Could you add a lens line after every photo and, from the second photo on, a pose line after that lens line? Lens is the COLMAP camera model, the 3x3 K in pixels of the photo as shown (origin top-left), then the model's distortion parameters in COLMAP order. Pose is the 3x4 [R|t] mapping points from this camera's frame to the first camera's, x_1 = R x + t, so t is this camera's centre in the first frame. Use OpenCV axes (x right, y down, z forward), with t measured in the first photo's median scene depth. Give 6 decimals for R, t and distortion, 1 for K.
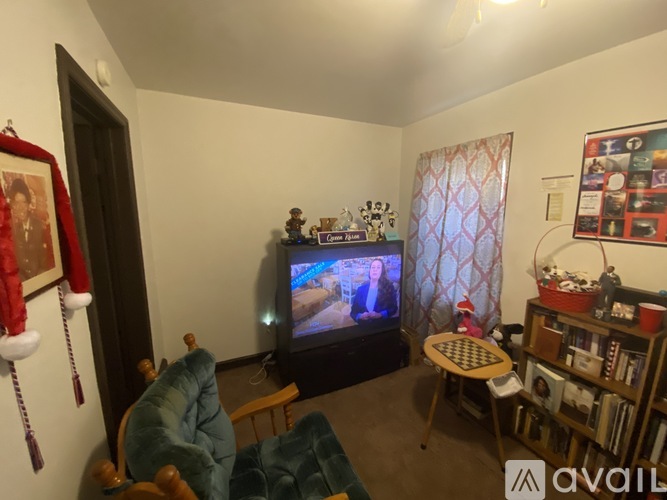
lens RADIAL K [[265.4, 0, 333.5], [0, 265.4, 250.0], [0, 0, 1]] dist [0.001857, -0.018633]
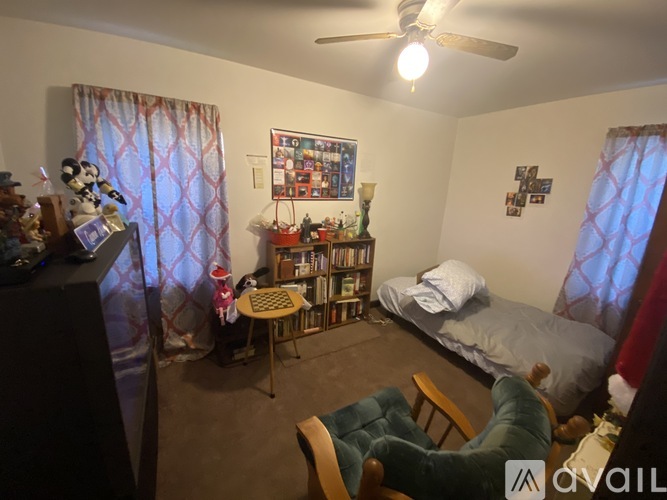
lens RADIAL K [[265.4, 0, 333.5], [0, 265.4, 250.0], [0, 0, 1]] dist [0.001857, -0.018633]
pose [[-0.102776, -0.253823, 0.961775, -0.710054], [0.107776, 0.958361, 0.264439, -0.142729], [-0.988849, 0.130834, -0.071141, 0.841278]]
